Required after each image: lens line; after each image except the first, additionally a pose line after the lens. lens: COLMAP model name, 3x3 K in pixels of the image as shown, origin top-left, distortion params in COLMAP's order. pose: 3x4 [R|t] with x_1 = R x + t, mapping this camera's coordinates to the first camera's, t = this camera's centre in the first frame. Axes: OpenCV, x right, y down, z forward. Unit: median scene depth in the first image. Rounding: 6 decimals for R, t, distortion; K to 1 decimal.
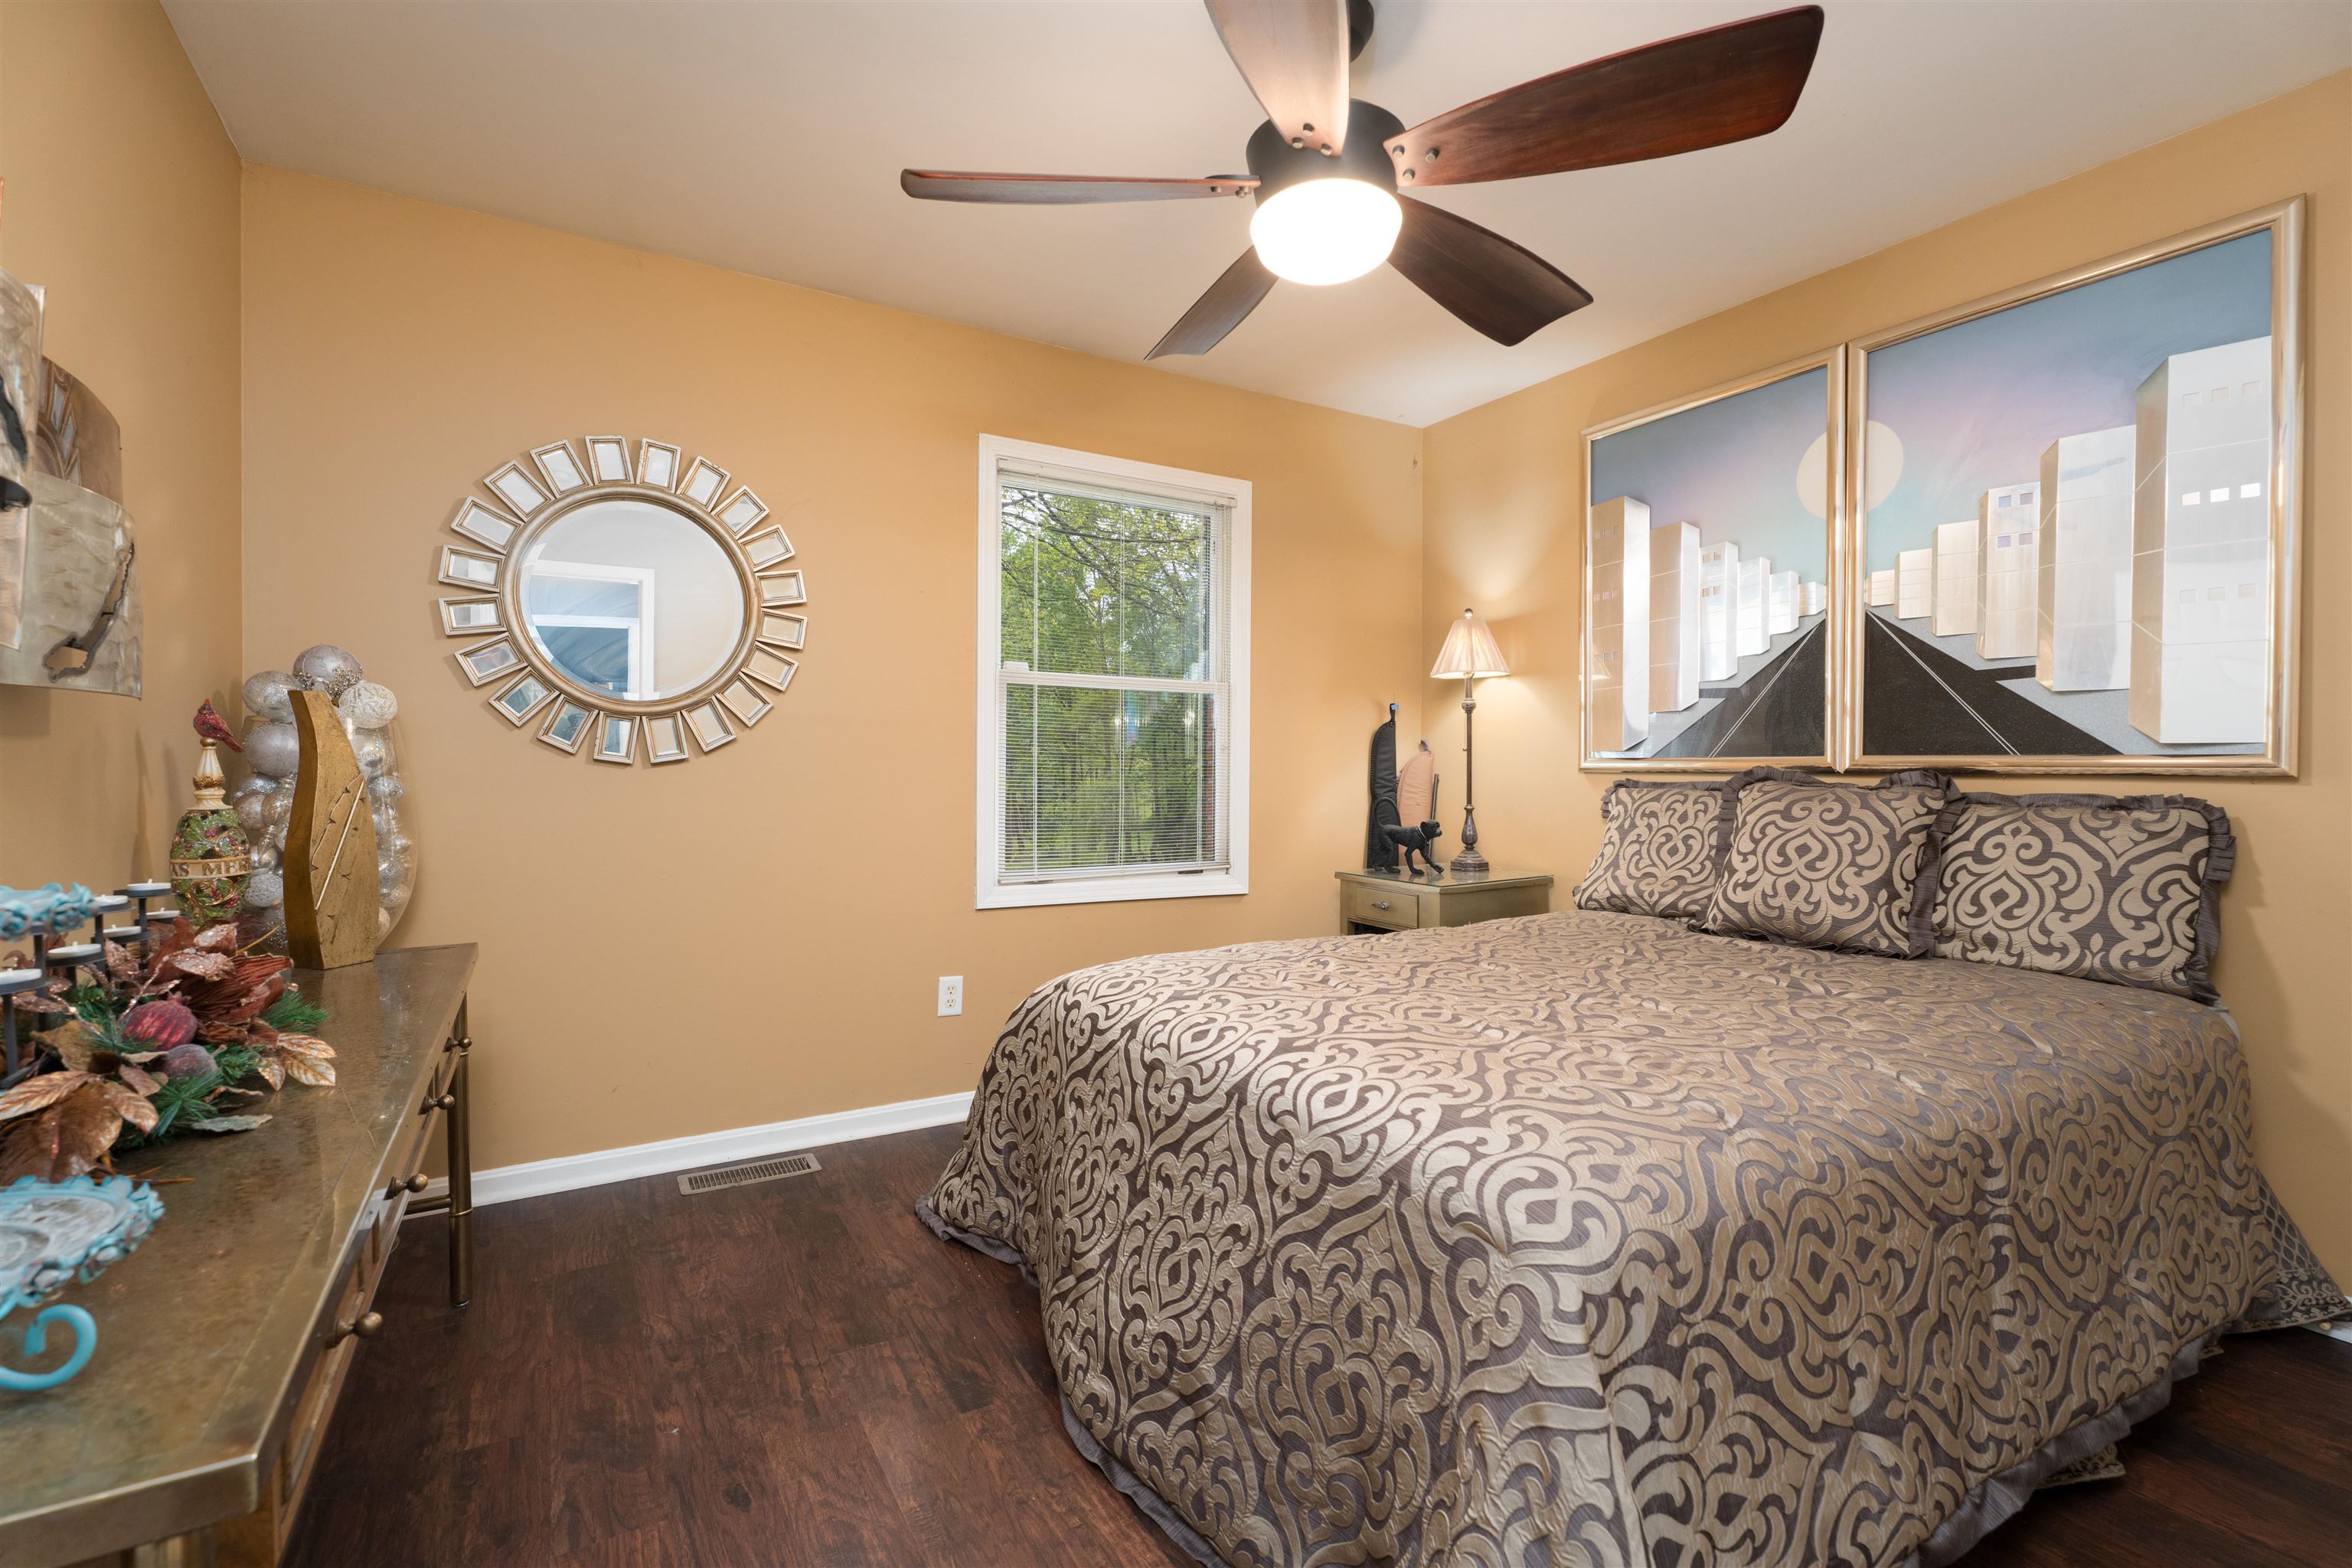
lens RADIAL K [[1039.2, 0, 1176.0], [0, 1039.2, 784.0], [0, 0, 1]] dist [0.002212, -0.000193]
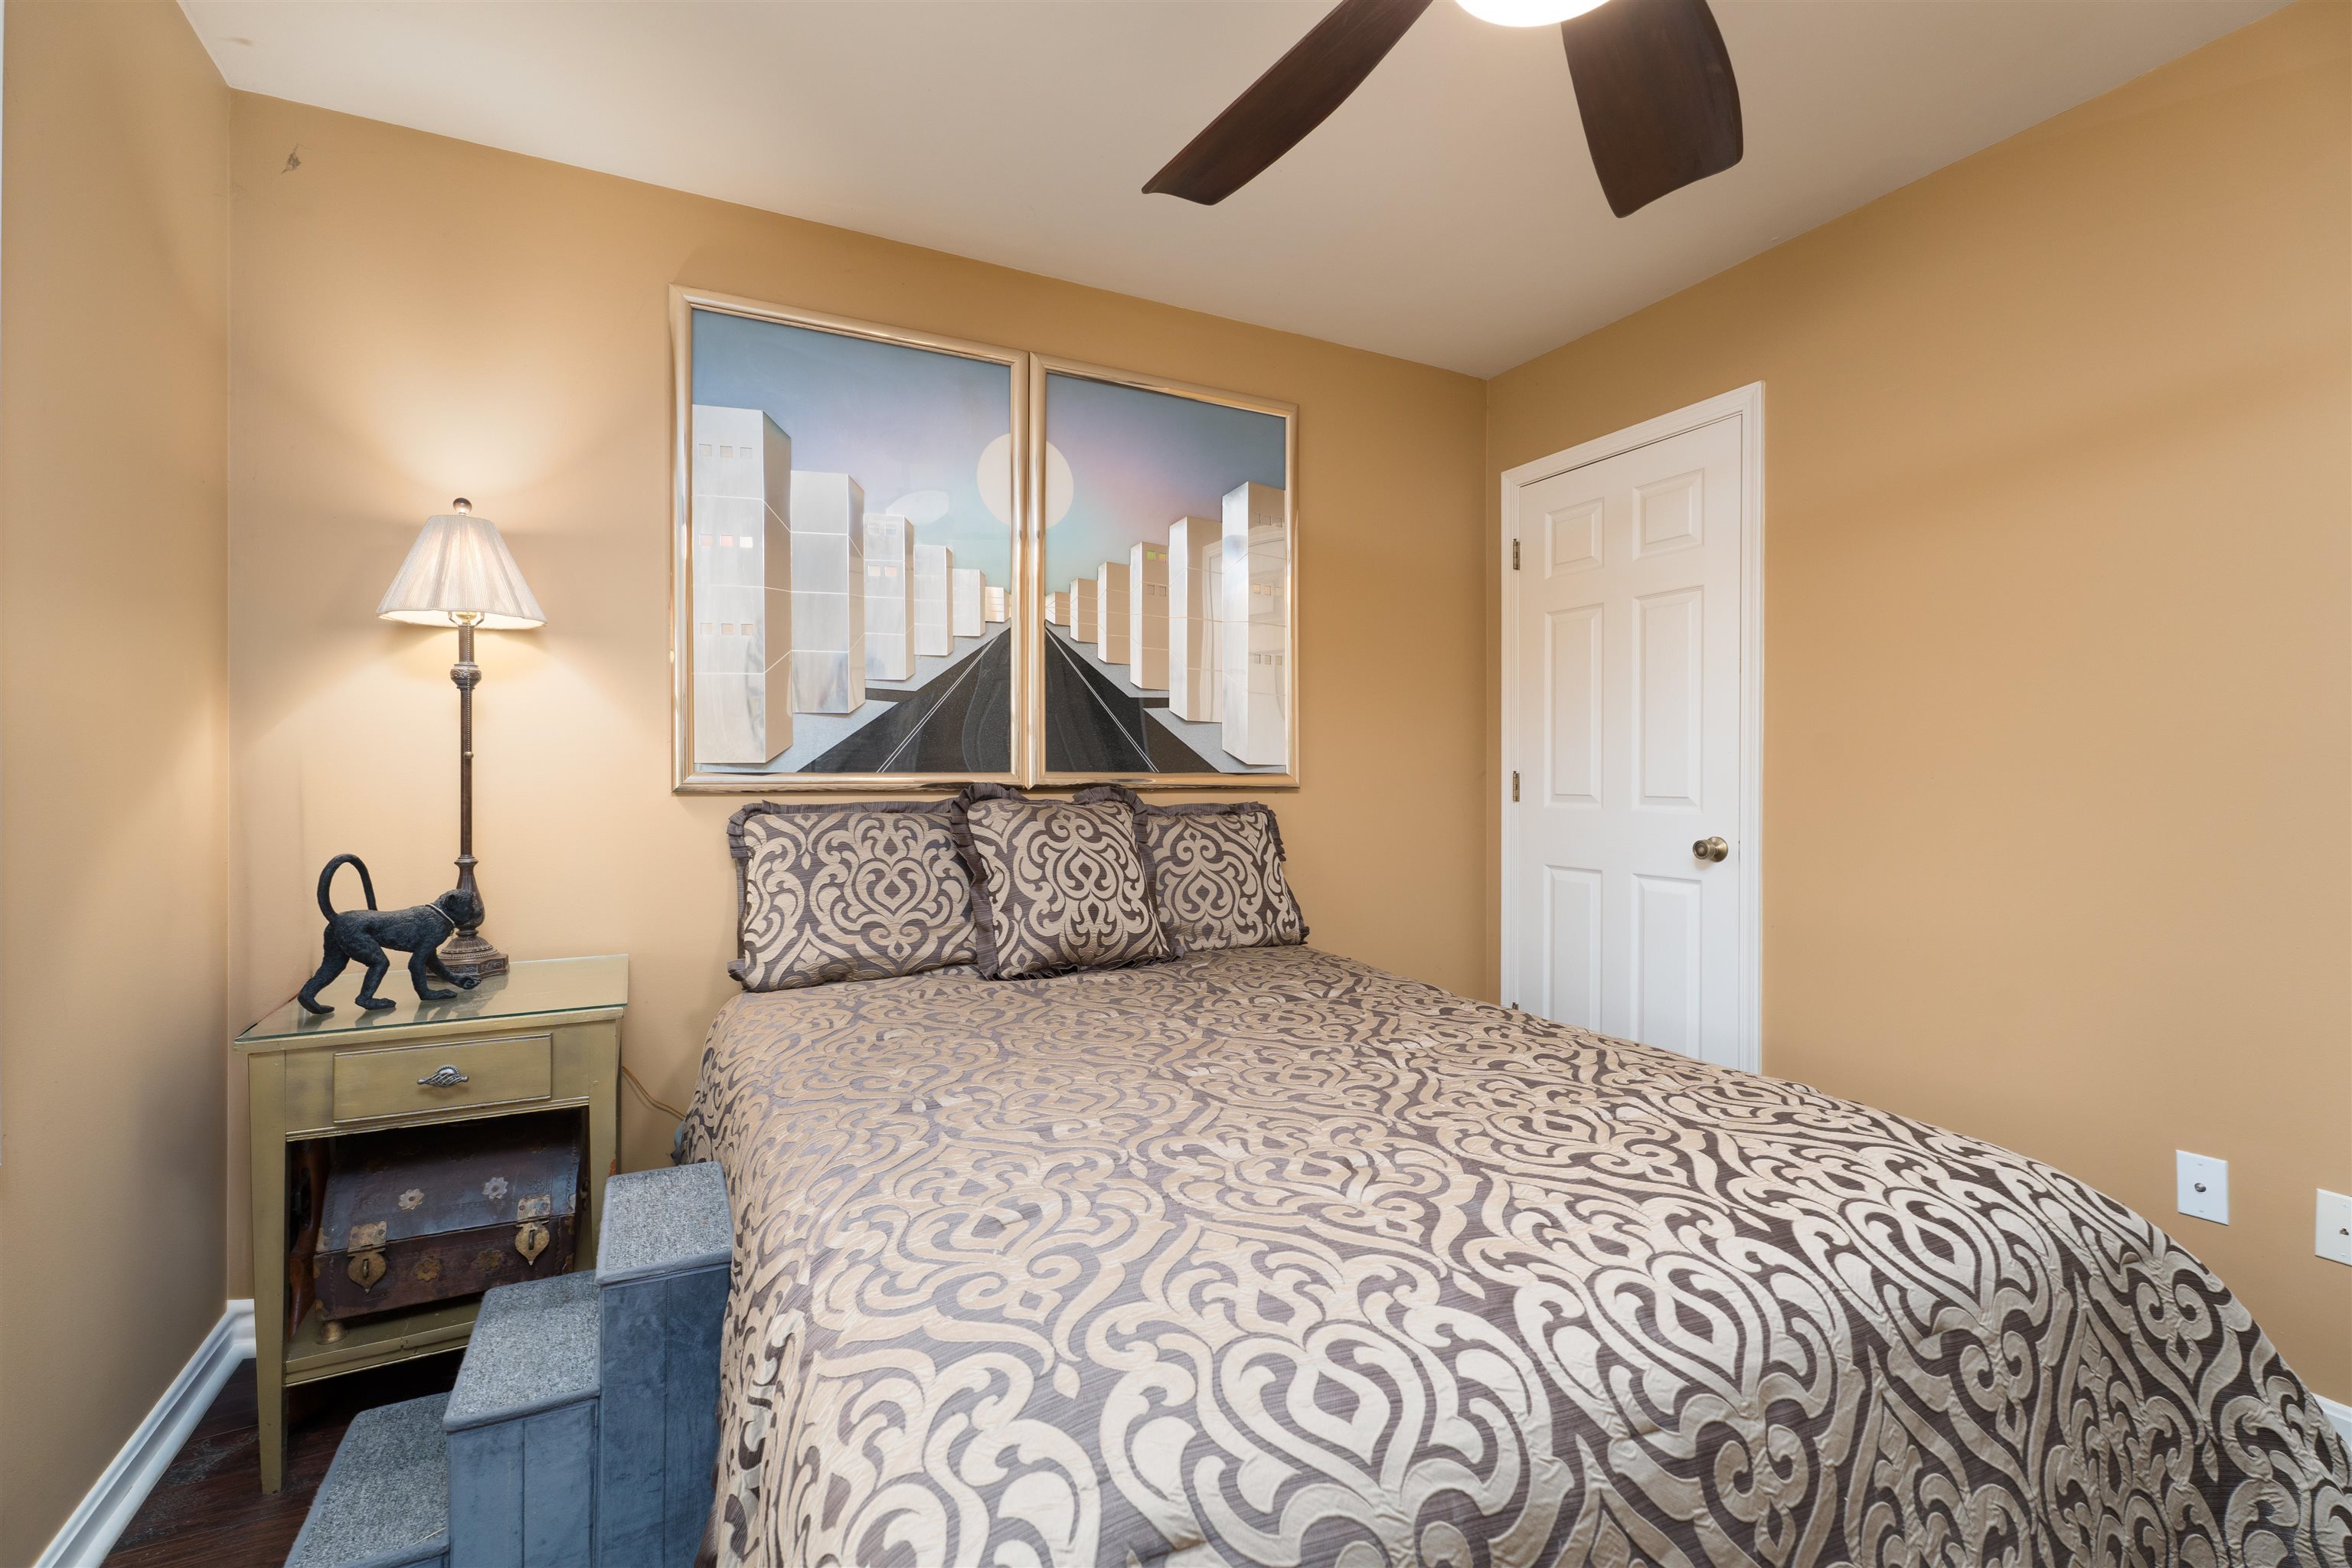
lens RADIAL K [[1039.2, 0, 1176.0], [0, 1039.2, 784.0], [0, 0, 1]] dist [0.002212, -0.000193]
pose [[0.067649, -0.007227, 0.997683, -0.366841], [0.019870, 0.999785, 0.005895, -0.021093], [-0.997511, 0.019425, 0.067778, 0.891213]]
